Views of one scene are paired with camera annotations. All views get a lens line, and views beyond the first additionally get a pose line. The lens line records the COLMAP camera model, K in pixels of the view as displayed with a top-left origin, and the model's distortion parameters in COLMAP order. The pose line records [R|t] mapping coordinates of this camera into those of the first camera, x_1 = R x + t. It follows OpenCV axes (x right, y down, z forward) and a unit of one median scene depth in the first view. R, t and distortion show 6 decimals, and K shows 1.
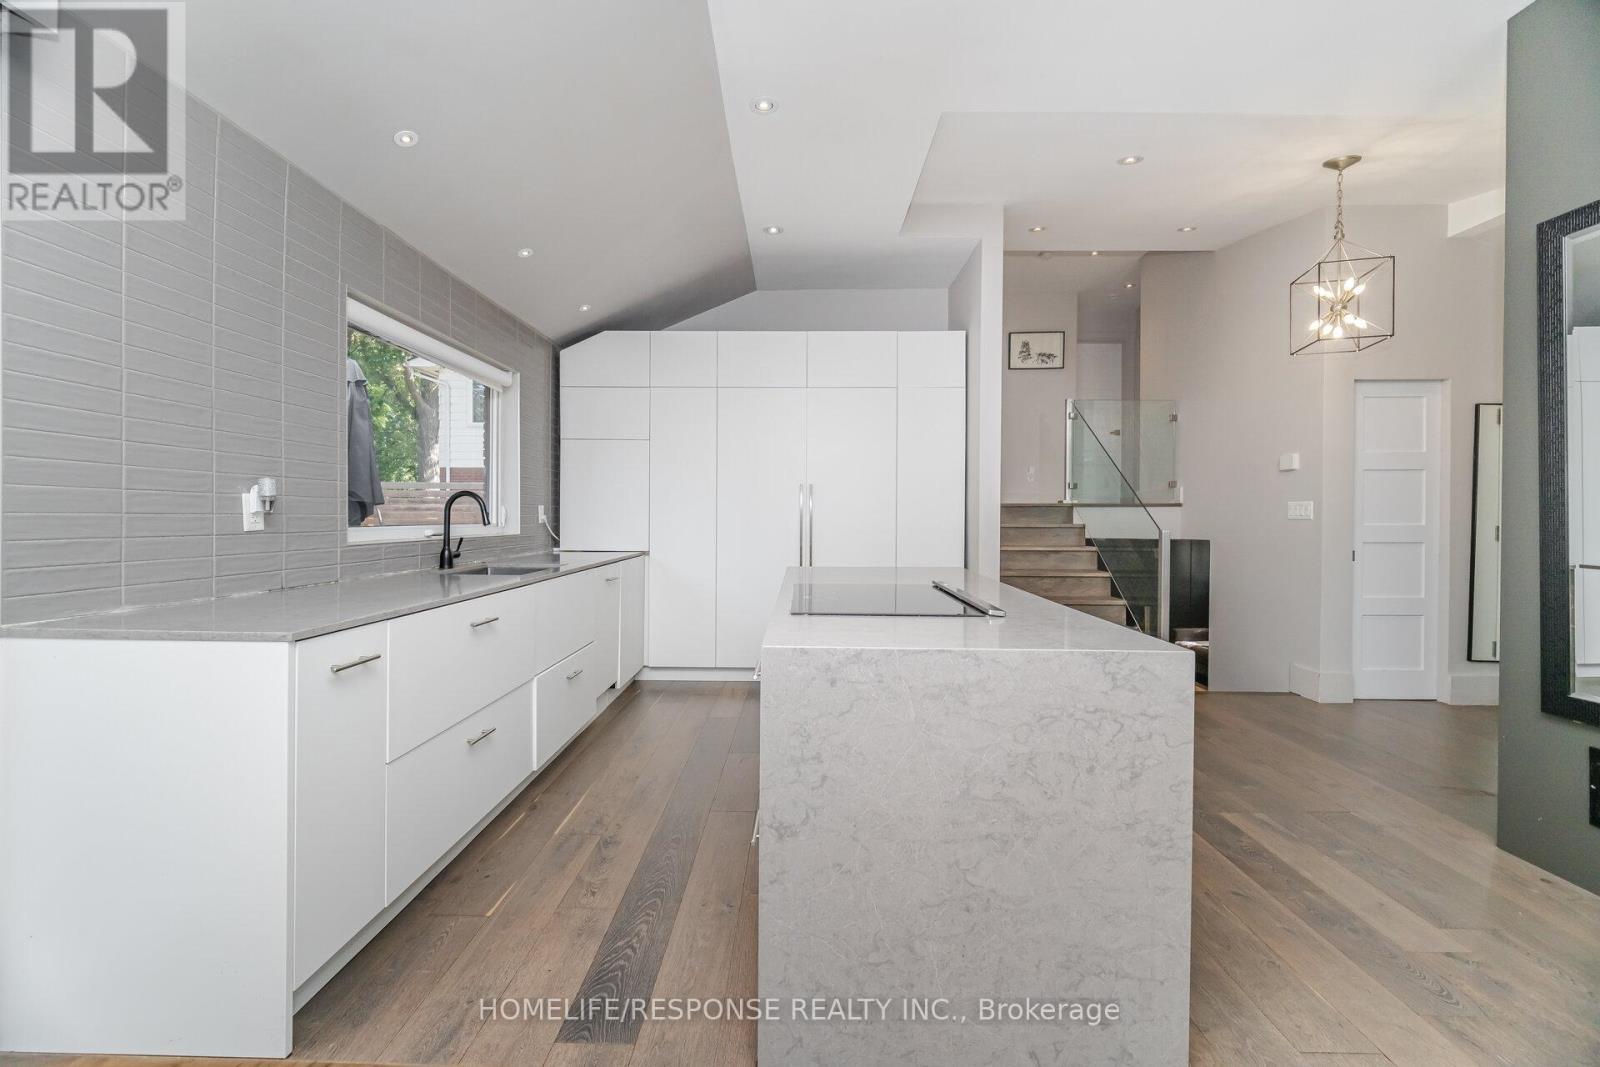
lens RADIAL K [[645.6, 0, 796.1], [0, 645.6, 520.4], [0, 0, 1]] dist [-0.005499, 0.000196]
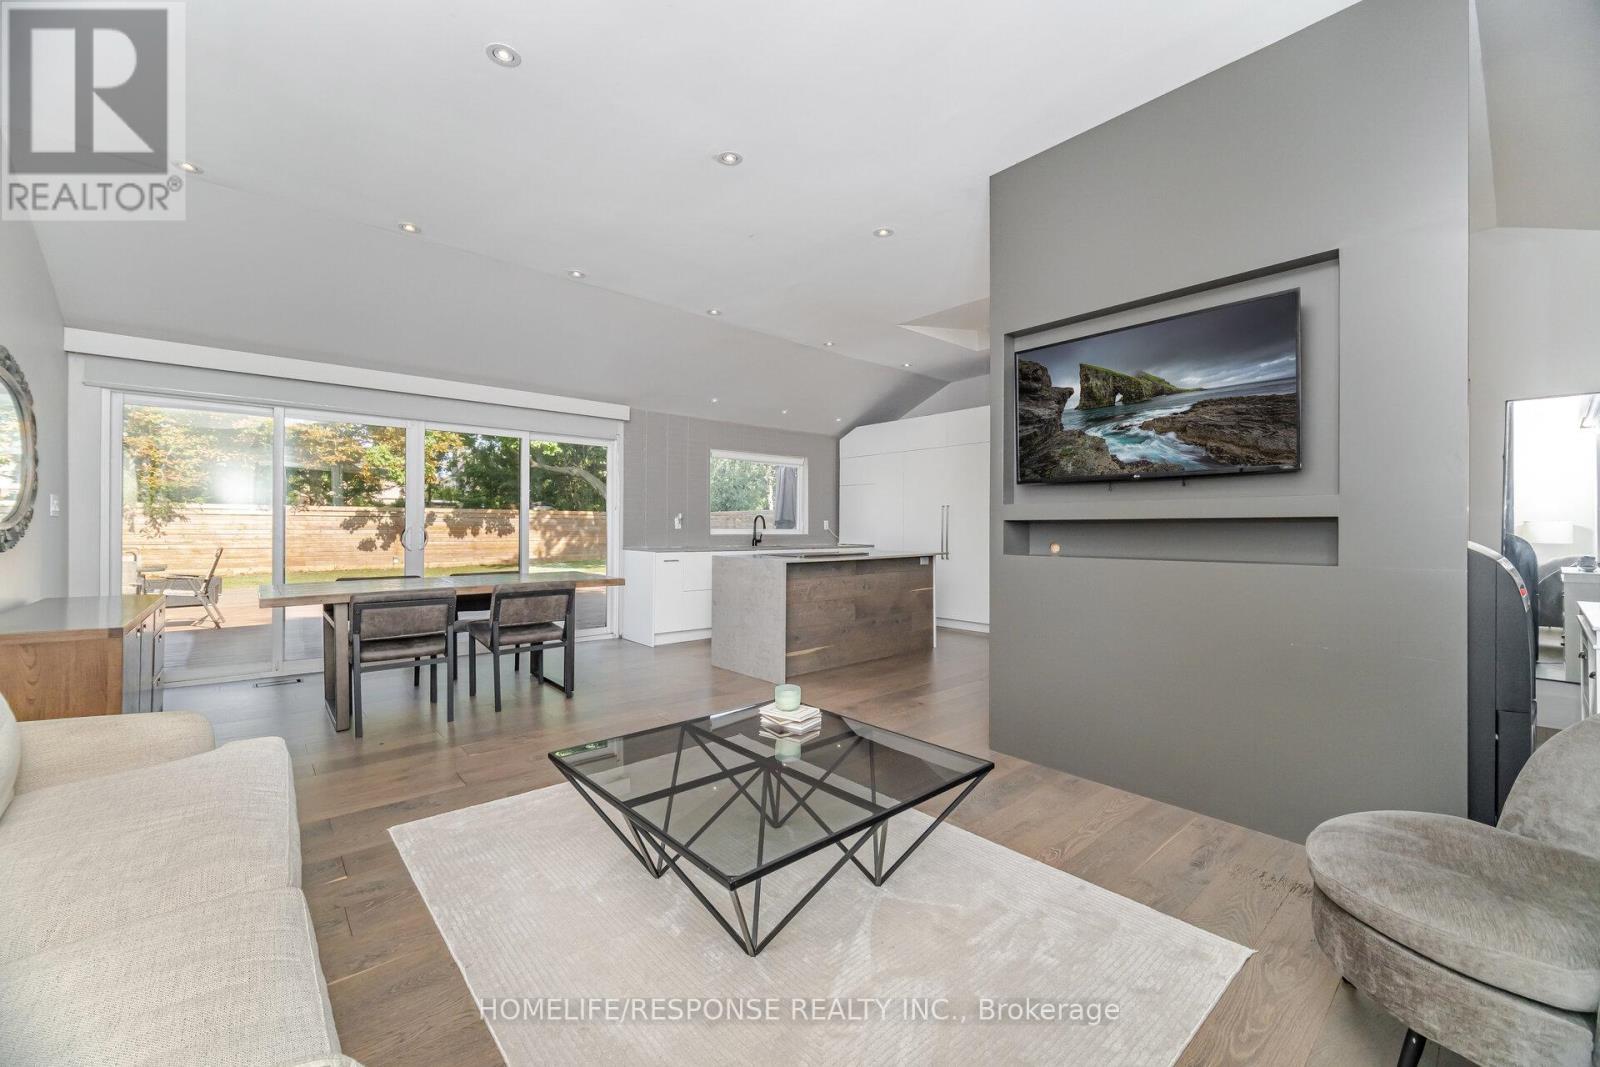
lens RADIAL K [[645.6, 0, 806.1], [0, 645.6, 529.2], [0, 0, 1]] dist [-0.005499, 0.000196]
pose [[0.681521, -0.000295, -0.731798, 3.059521], [-0.009416, 0.999914, -0.009172, 0.066188], [0.731738, 0.013142, 0.681460, -1.191166]]
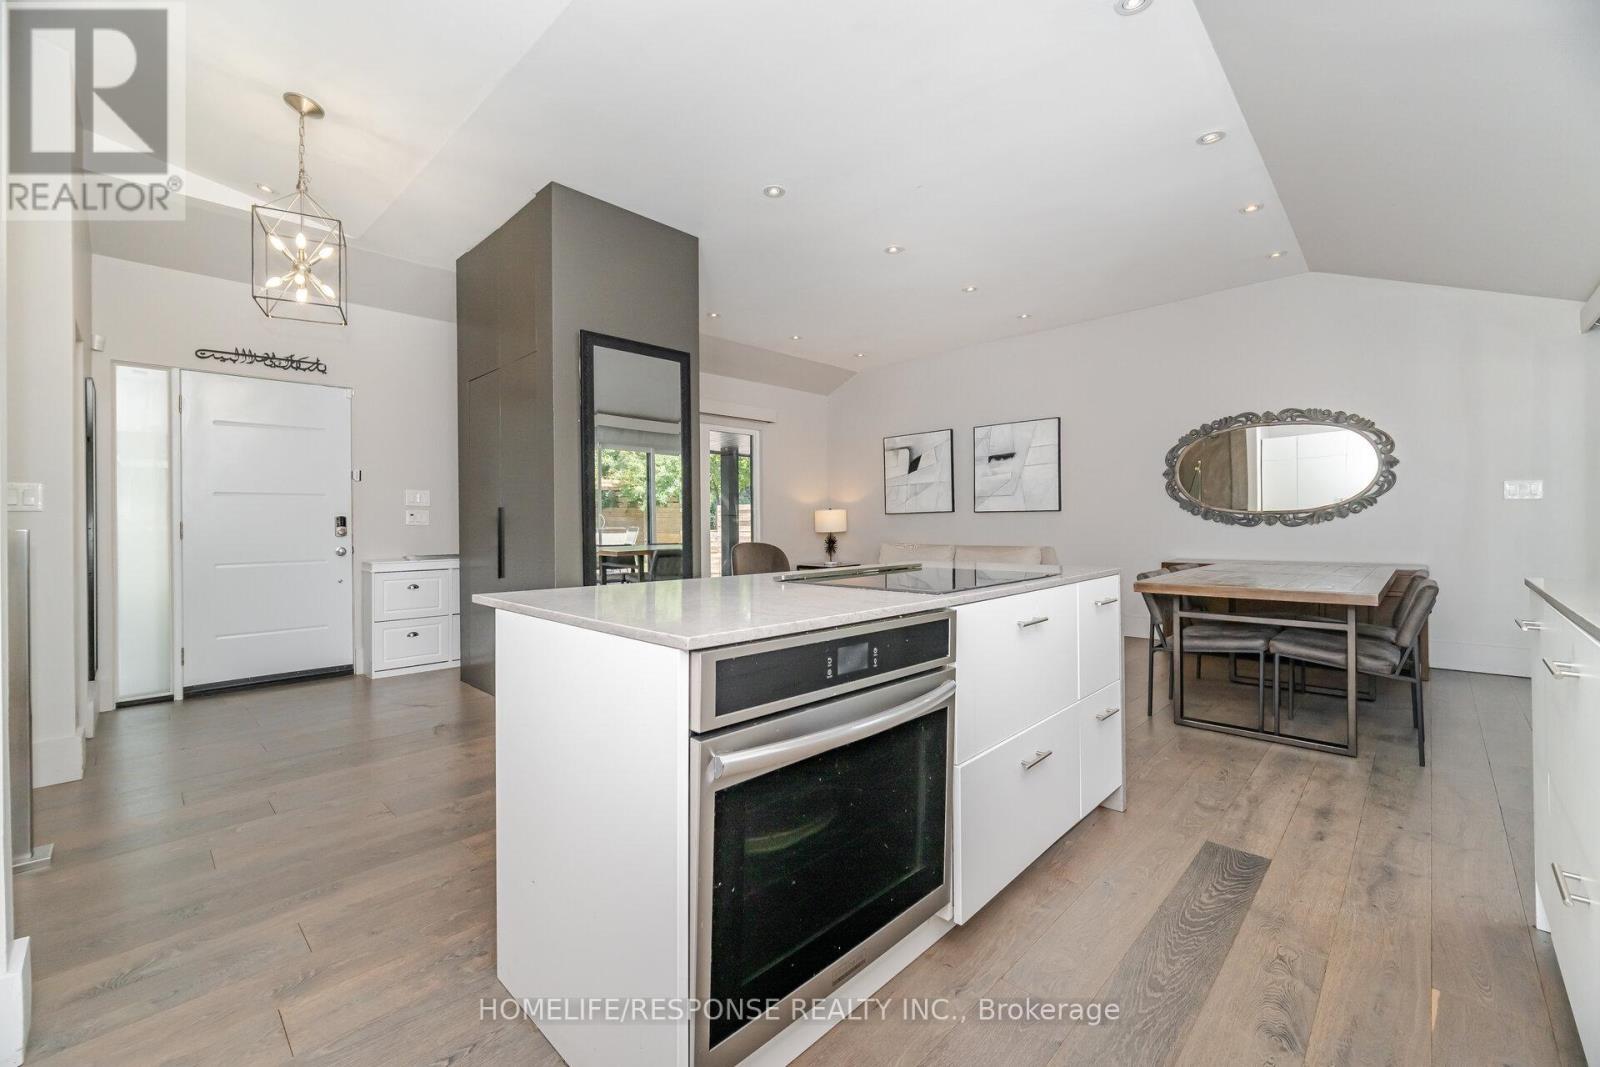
lens RADIAL K [[645.6, 0, 799.8], [0, 645.6, 526.2], [0, 0, 1]] dist [-0.005499, 0.000196]
pose [[-0.724637, -0.000218, 0.689130, -0.389037], [0.010782, 0.999874, 0.011655, 0.029572], [-0.689046, 0.015876, -0.724544, 1.782389]]
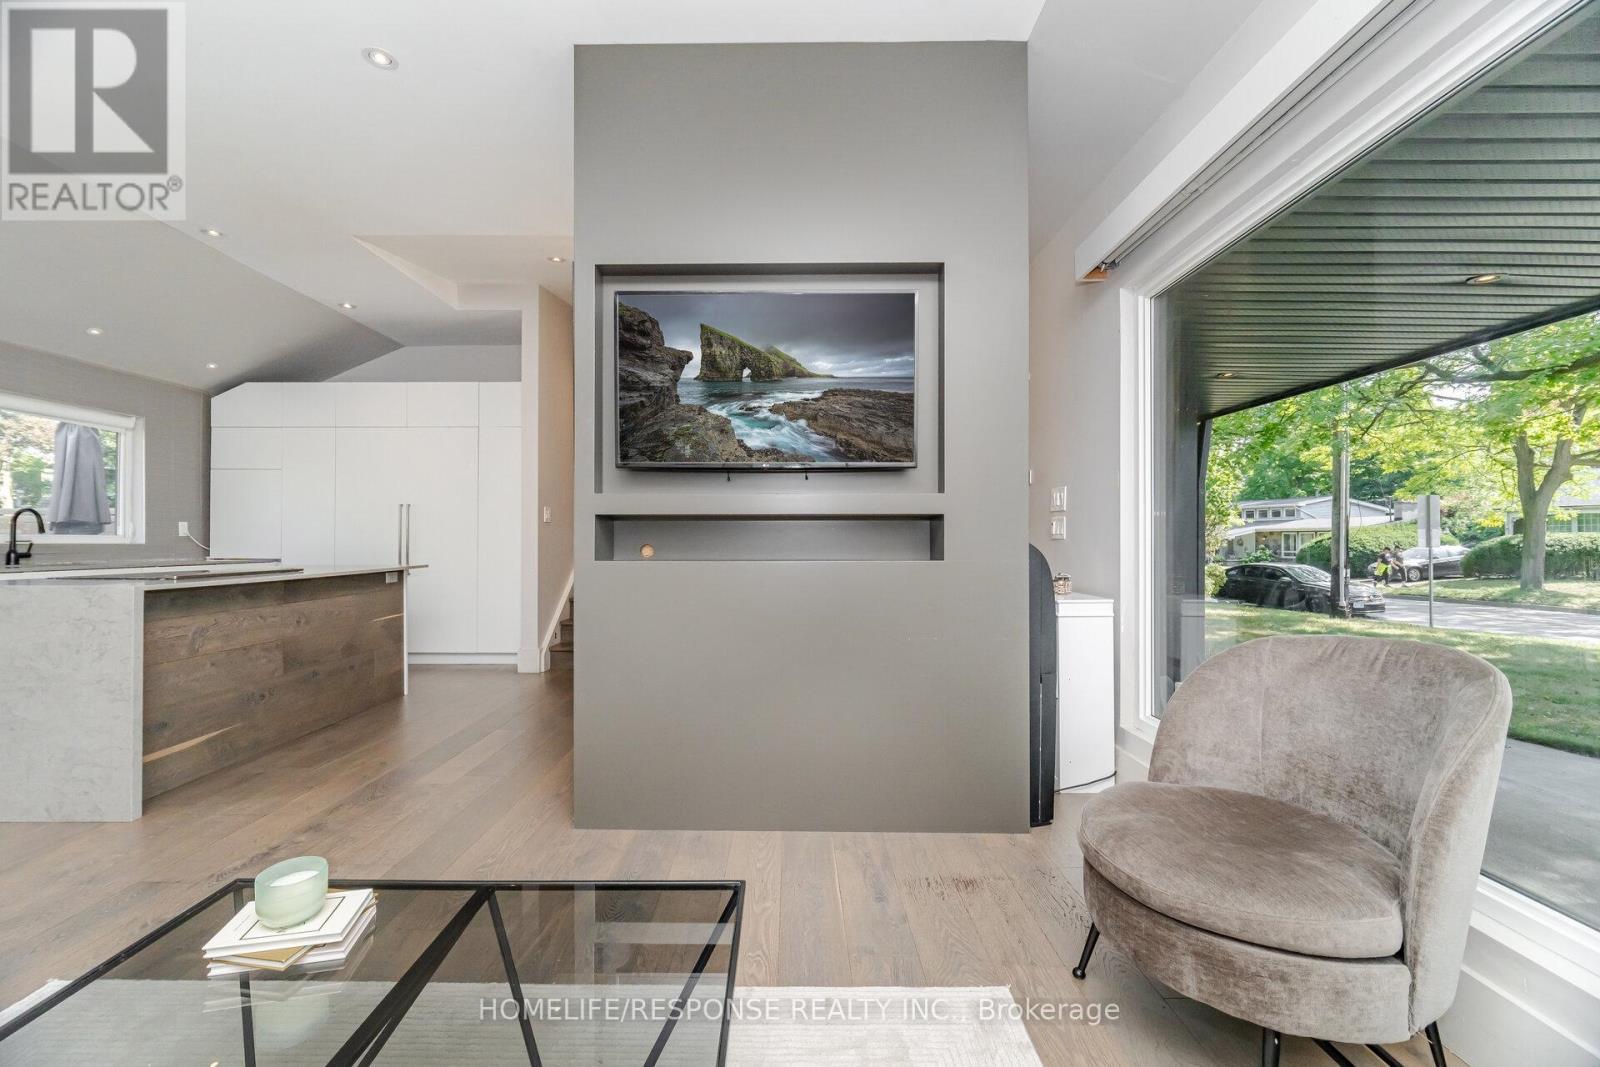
lens RADIAL K [[645.6, 0, 801.0], [0, 645.6, 538.4], [0, 0, 1]] dist [-0.005499, 0.000196]
pose [[0.999780, -0.003458, 0.020675, 2.358420], [0.003758, 0.999888, -0.014478, 0.095312], [-0.020623, 0.014553, 0.999681, -0.826804]]
